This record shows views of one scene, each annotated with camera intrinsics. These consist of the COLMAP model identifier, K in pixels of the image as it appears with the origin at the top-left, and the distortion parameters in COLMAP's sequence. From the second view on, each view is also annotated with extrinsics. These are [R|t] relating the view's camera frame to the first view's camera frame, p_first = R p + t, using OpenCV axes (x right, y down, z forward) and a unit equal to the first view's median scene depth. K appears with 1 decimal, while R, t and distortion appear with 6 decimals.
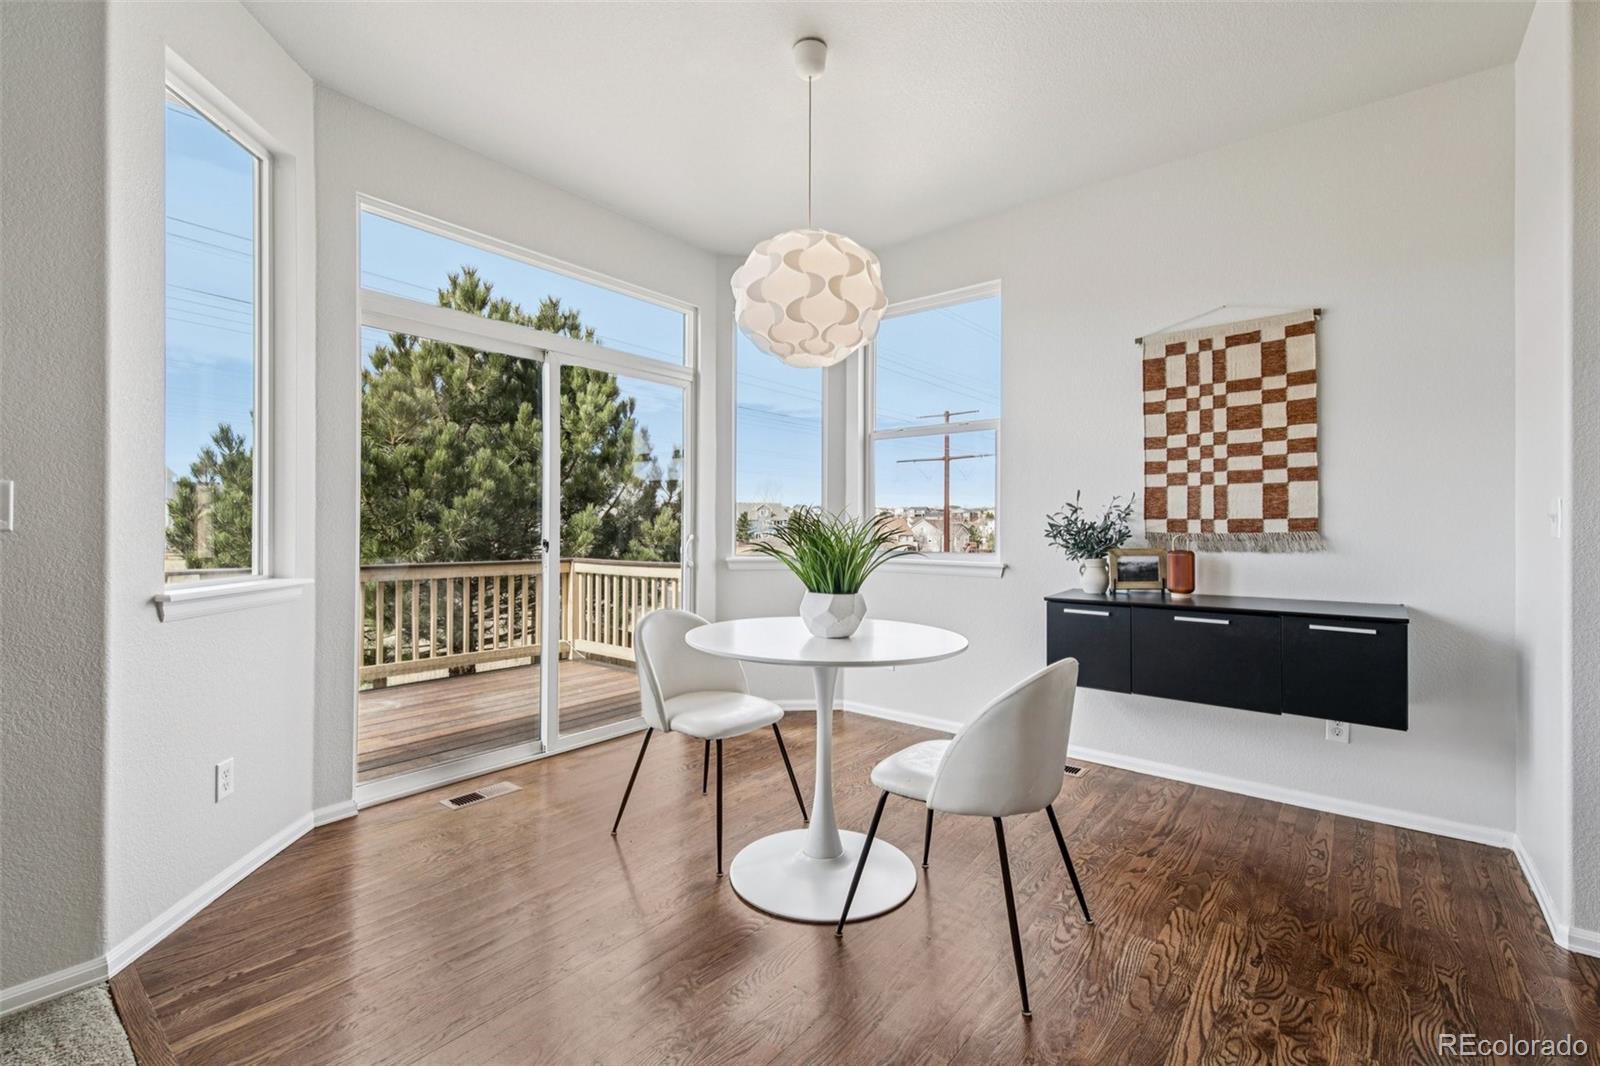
lens RADIAL K [[697.1, 0, 800.0], [0, 697.1, 533.0], [0, 0, 1]] dist [0.016266, 0.000040]
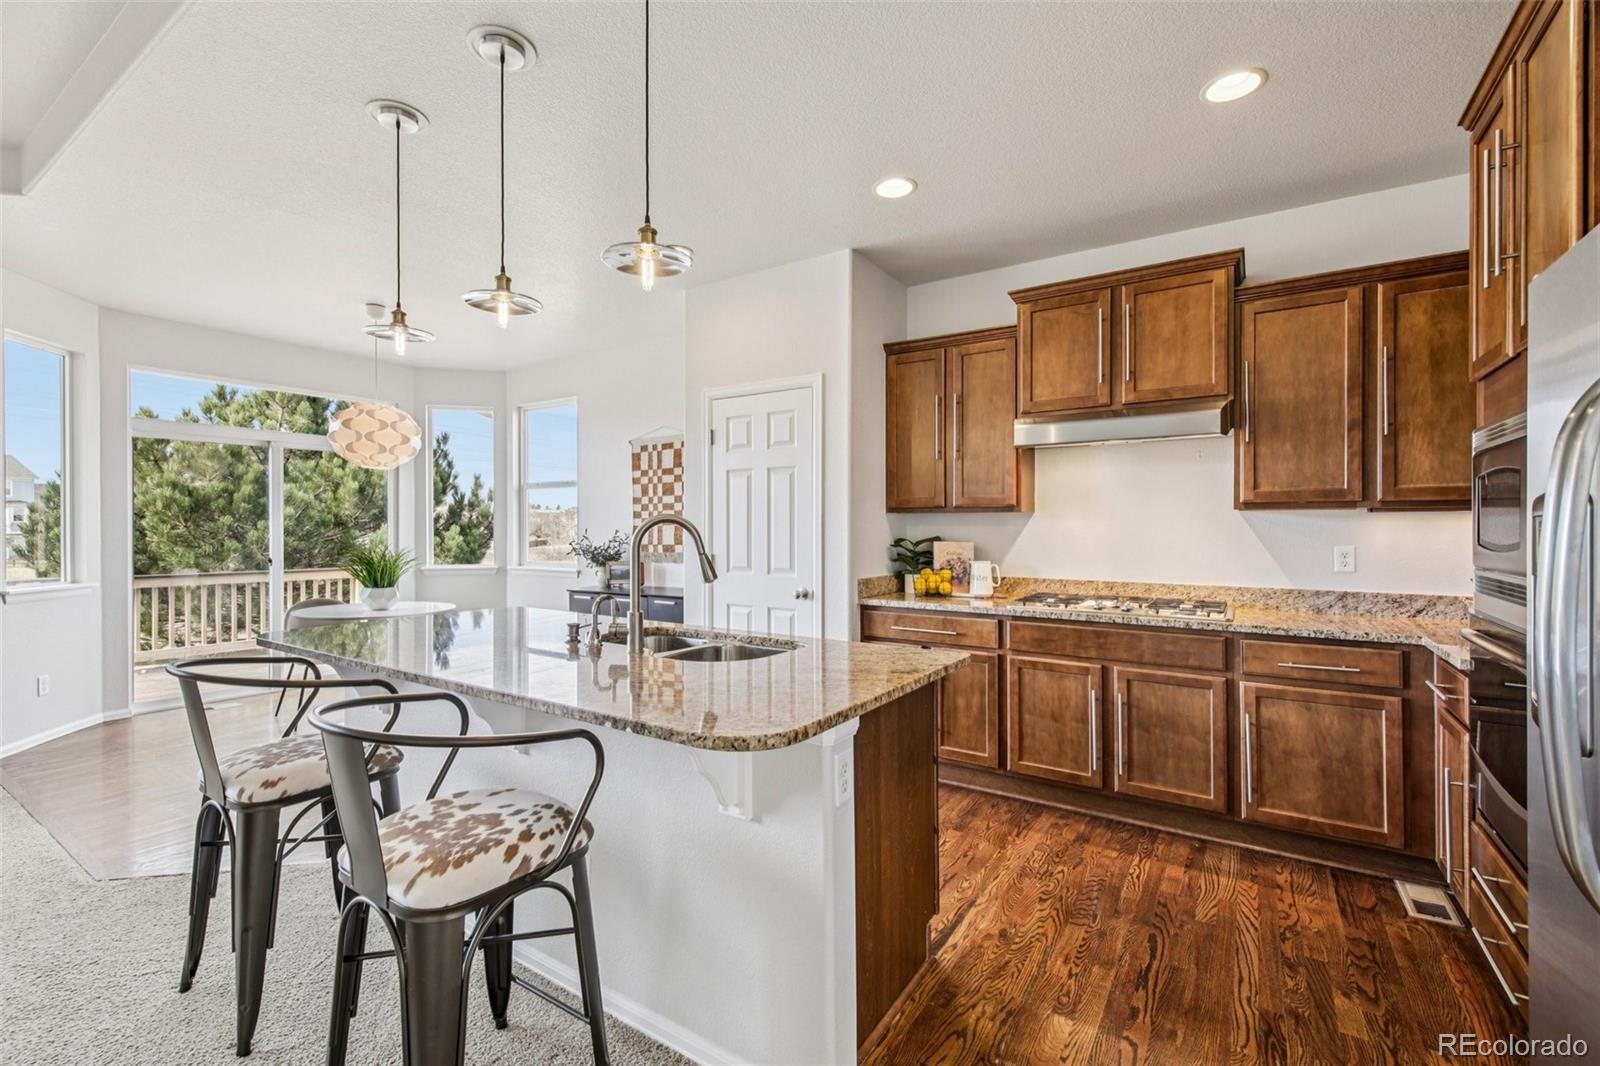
lens RADIAL K [[690.3, 0, 802.6], [0, 690.3, 539.9], [0, 0, 1]] dist [0.000381, -0.000053]
pose [[0.993928, -0.005222, 0.109909, 0.751564], [0.004420, 0.999962, 0.007544, -0.042555], [-0.109944, -0.007012, 0.993913, -0.794746]]
